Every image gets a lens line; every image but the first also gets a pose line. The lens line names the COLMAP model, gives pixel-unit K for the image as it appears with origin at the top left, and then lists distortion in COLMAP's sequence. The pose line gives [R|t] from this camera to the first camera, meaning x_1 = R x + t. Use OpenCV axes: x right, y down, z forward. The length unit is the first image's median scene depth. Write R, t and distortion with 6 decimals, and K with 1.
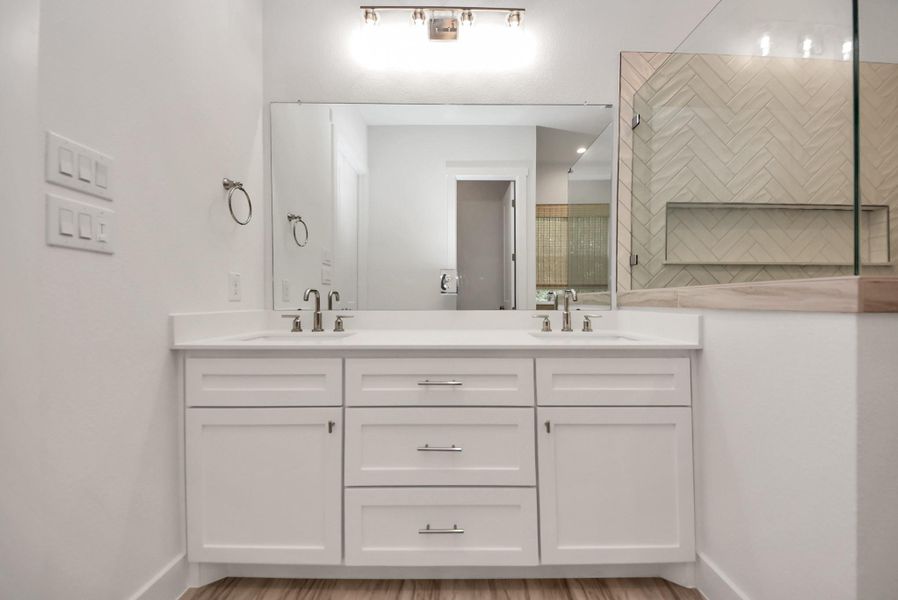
lens RADIAL K [[324.9, 0, 449.0], [0, 324.9, 300.0], [0, 0, 1]] dist [0.037620, -0.022806]
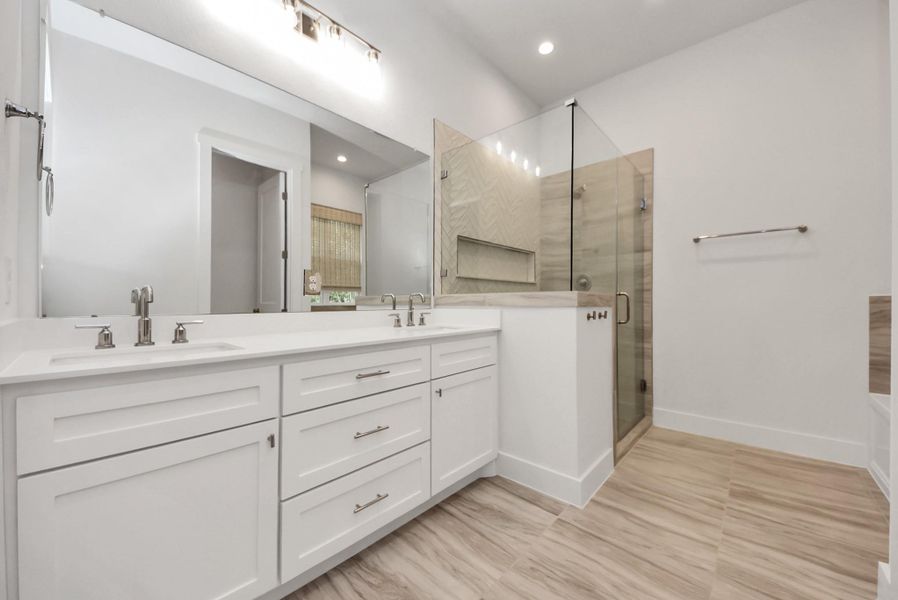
lens RADIAL K [[331.7, 0, 455.7], [0, 331.7, 302.4], [0, 0, 1]] dist [0.040541, -0.024767]
pose [[0.682559, -0.002673, 0.730825, -0.462438], [-0.000521, 0.999991, 0.004144, -0.001976], [-0.730830, -0.003209, 0.682552, -0.009004]]
